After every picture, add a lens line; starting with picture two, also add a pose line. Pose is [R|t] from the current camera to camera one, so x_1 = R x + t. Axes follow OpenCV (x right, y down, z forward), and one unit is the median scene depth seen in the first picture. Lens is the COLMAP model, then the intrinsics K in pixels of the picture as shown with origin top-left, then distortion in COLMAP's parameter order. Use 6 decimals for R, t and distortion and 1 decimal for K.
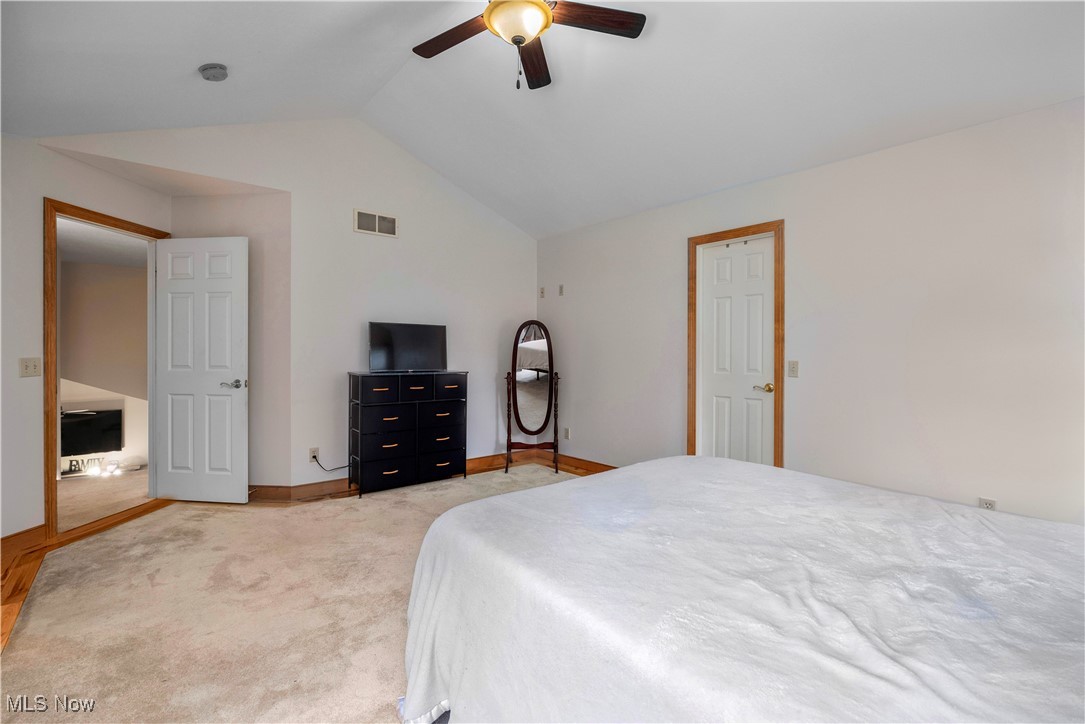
lens RADIAL K [[461.1, 0, 542.5], [0, 461.1, 362.0], [0, 0, 1]] dist [-0.000873, -0.000084]
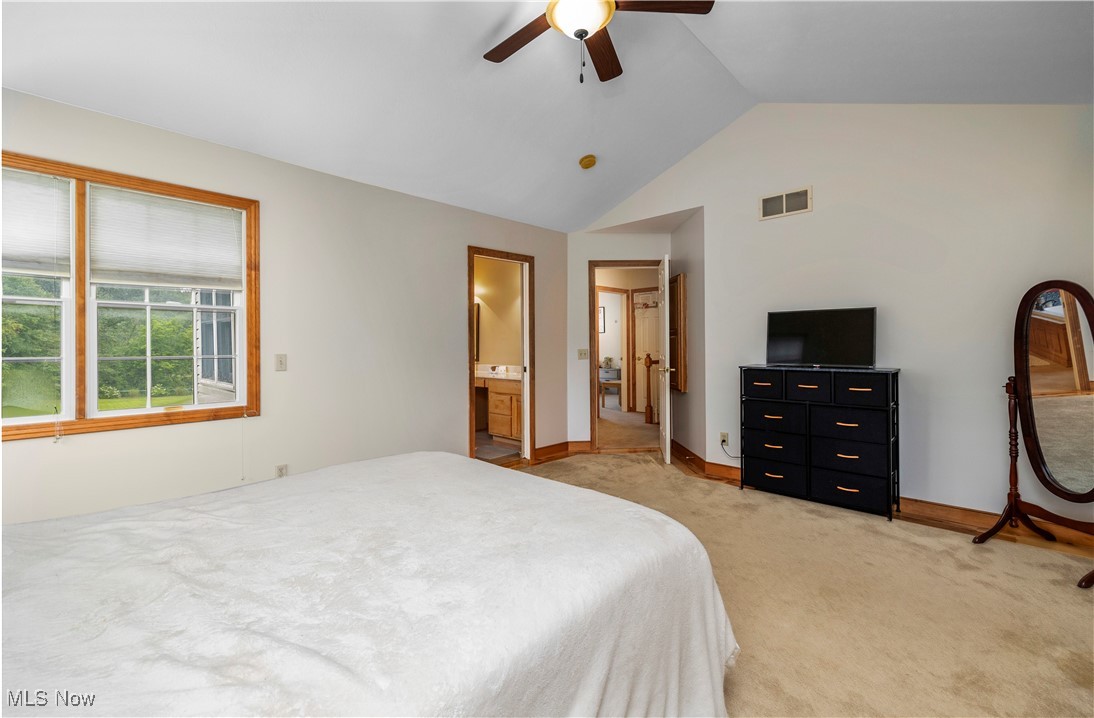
lens RADIAL K [[459.9, 0, 547.0], [0, 459.9, 359.0], [0, 0, 1]] dist [0.000328, -0.000039]
pose [[0.132813, 0.023409, -0.990865, 0.497677], [-0.011396, 0.999691, 0.022090, -0.006929], [0.991076, 0.008358, 0.133039, 0.420820]]
